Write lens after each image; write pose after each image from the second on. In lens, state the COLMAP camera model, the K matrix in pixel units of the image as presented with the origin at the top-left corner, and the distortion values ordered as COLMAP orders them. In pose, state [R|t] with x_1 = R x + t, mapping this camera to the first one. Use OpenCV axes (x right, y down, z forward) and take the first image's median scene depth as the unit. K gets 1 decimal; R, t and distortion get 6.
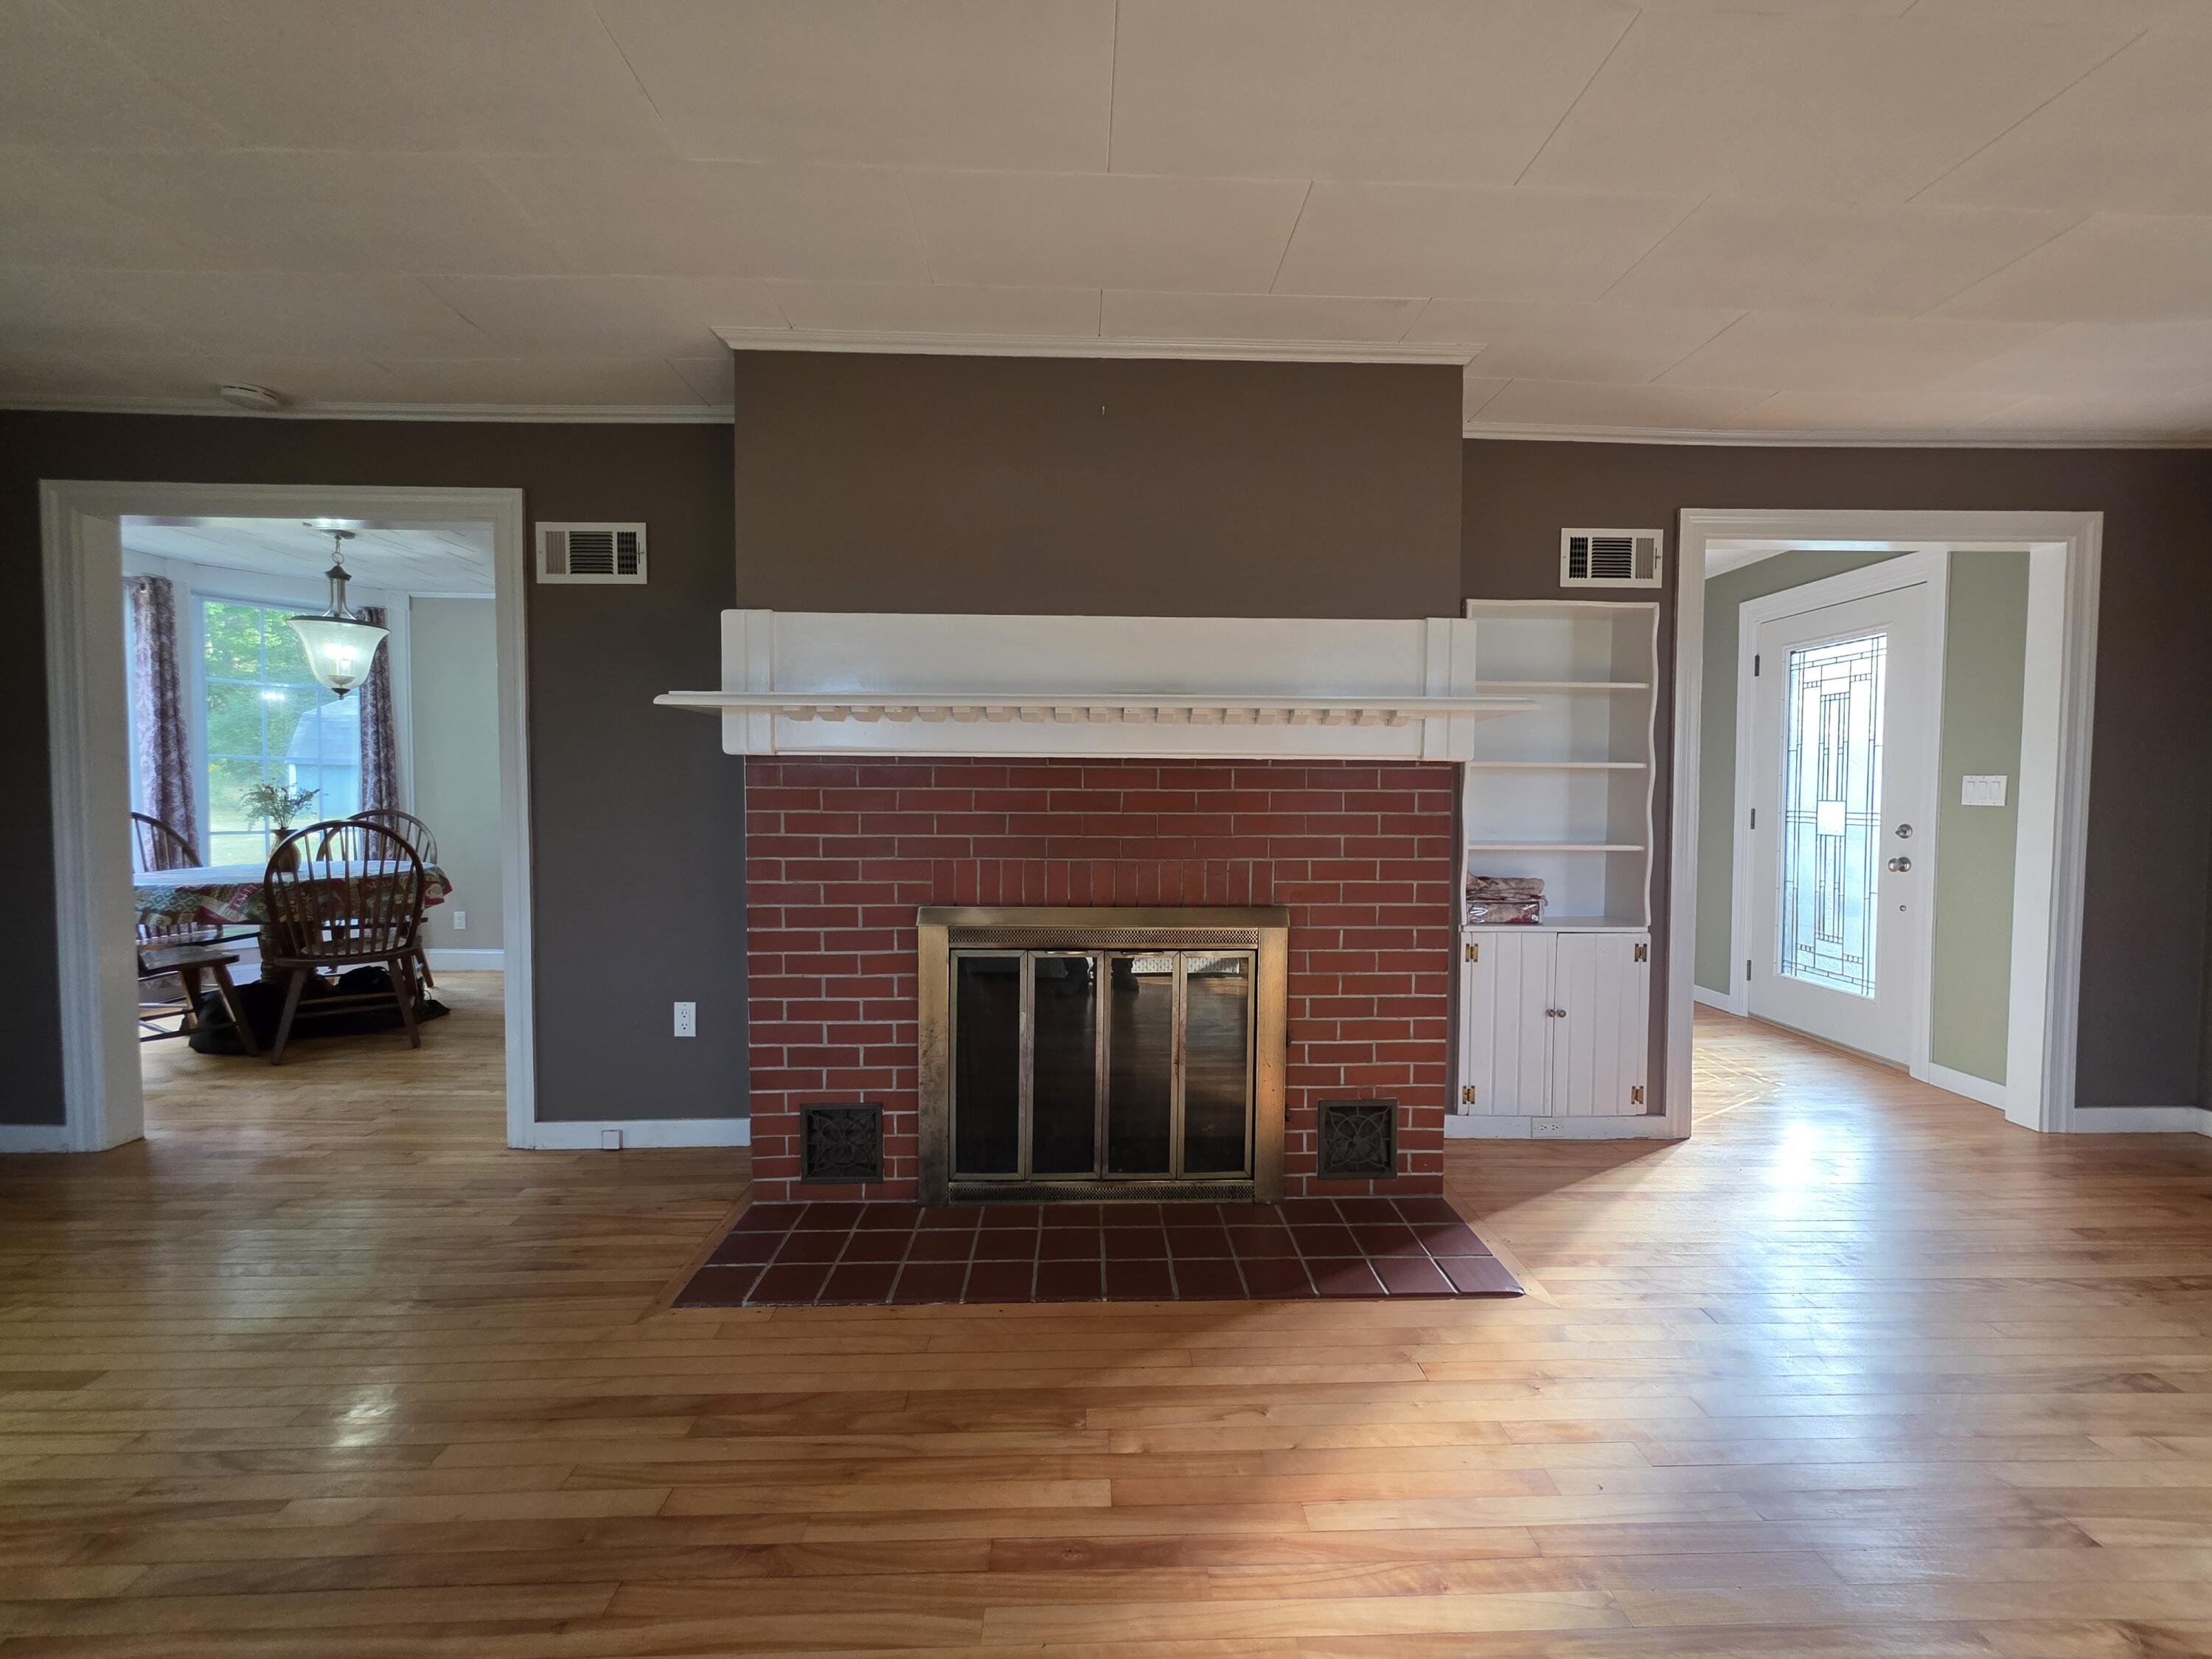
lens RADIAL K [[885.1, 0, 1108.1], [0, 885.1, 814.0], [0, 0, 1]] dist [0.000120, -0.000073]
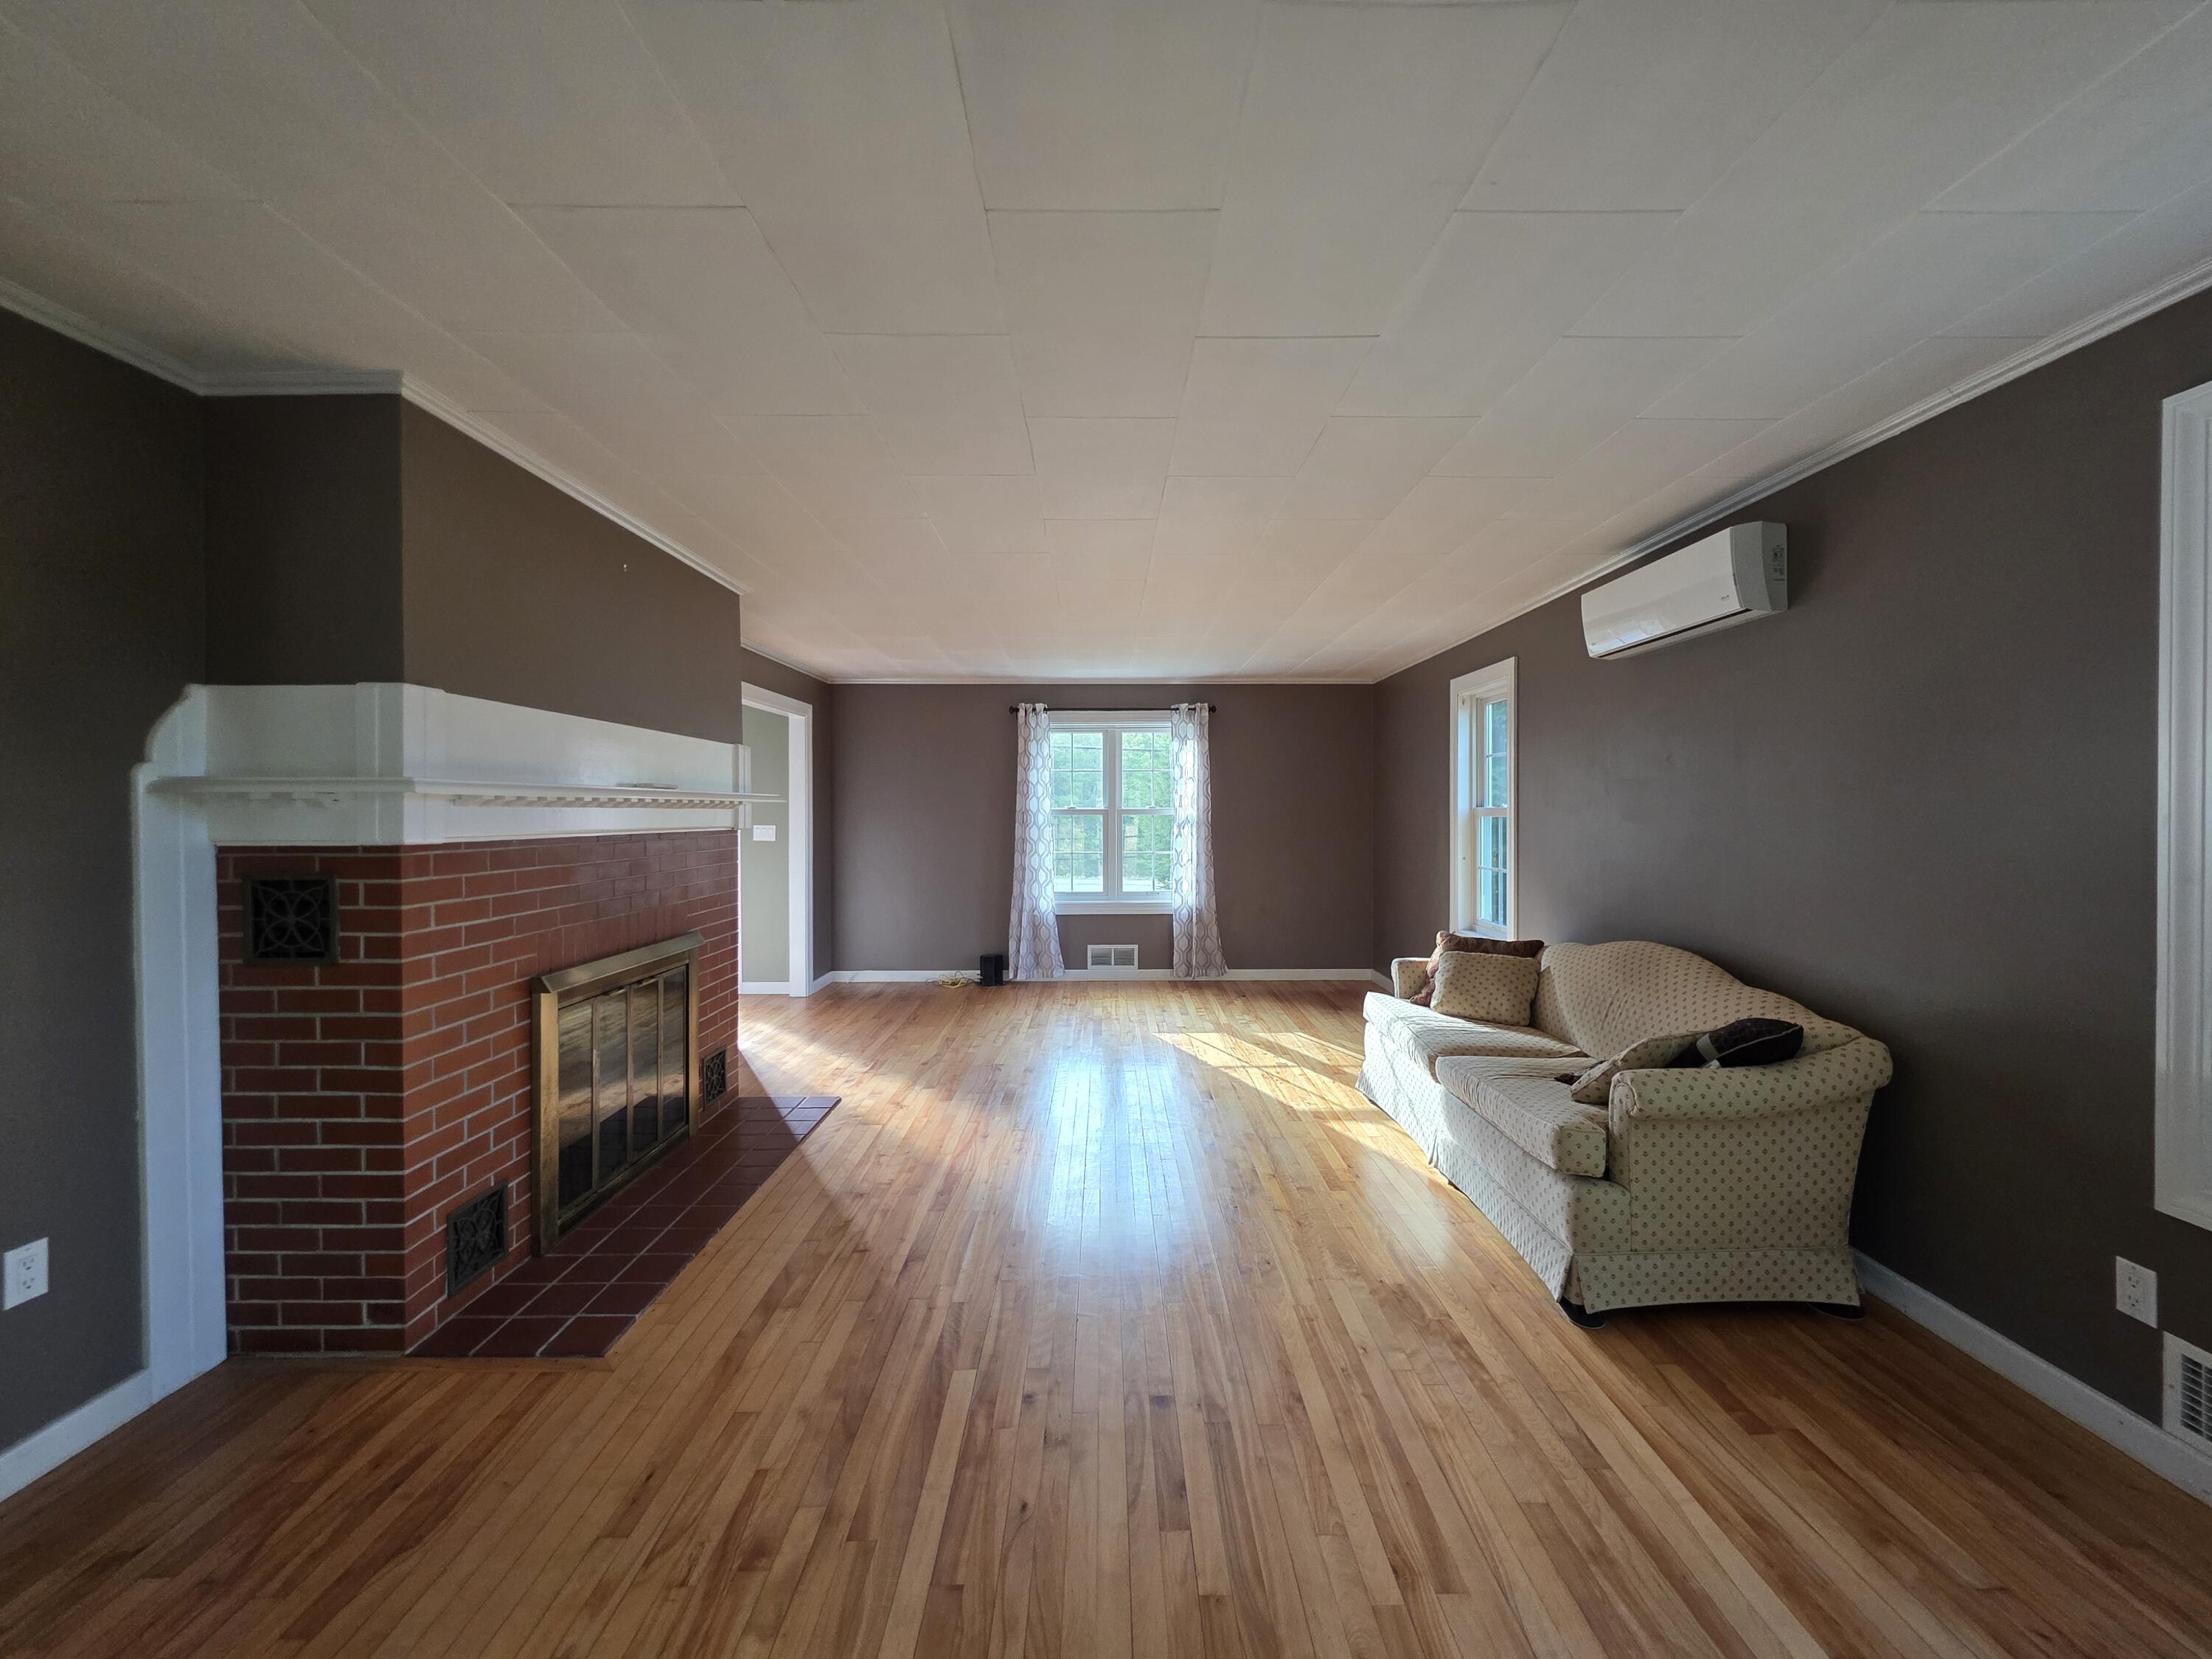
lens RADIAL K [[885.1, 0, 1102.0], [0, 885.1, 823.4], [0, 0, 1]] dist [0.000120, -0.000073]
pose [[0.042747, -0.018831, 0.998908, -1.243907], [0.041408, 0.998997, 0.017060, -0.071370], [-0.998227, 0.040634, 0.043484, 0.254084]]
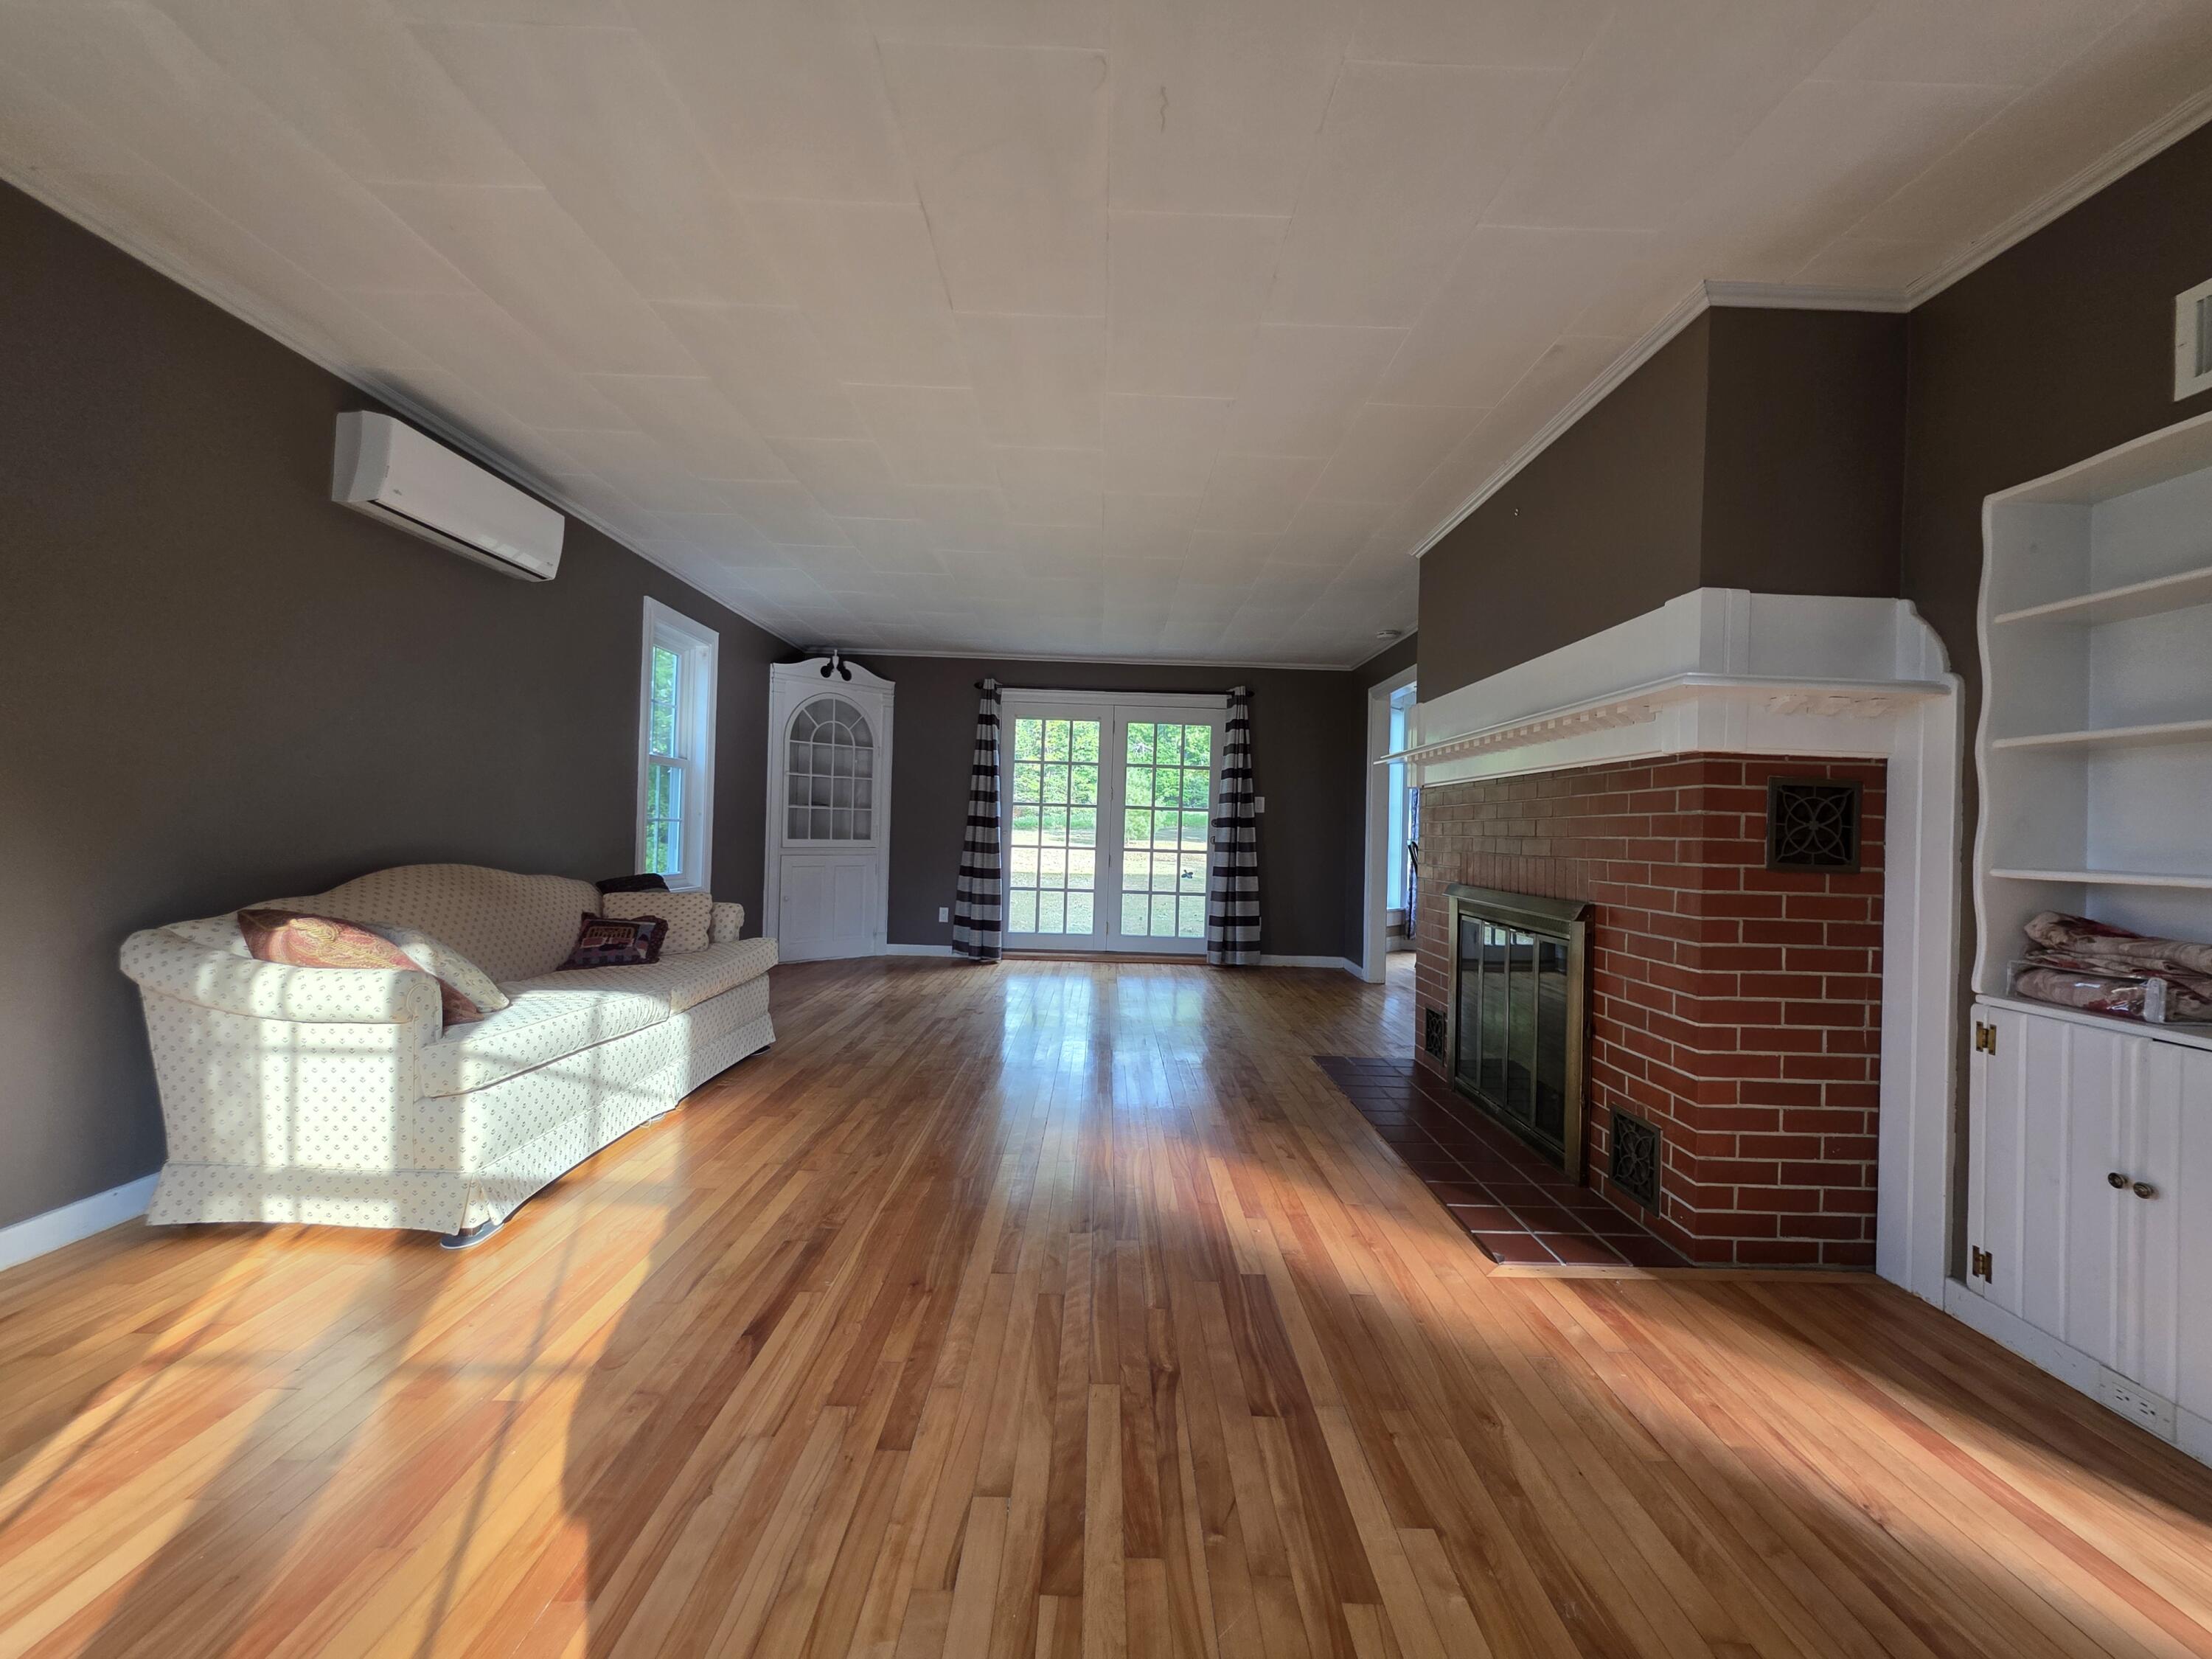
lens RADIAL K [[885.1, 0, 1111.7], [0, 885.1, 827.7], [0, 0, 1]] dist [0.000120, -0.000073]
pose [[-0.031926, -0.013253, -0.999402, 1.280304], [-0.055500, 0.998393, -0.011467, 0.057692], [0.997948, 0.055100, -0.032610, 0.462573]]
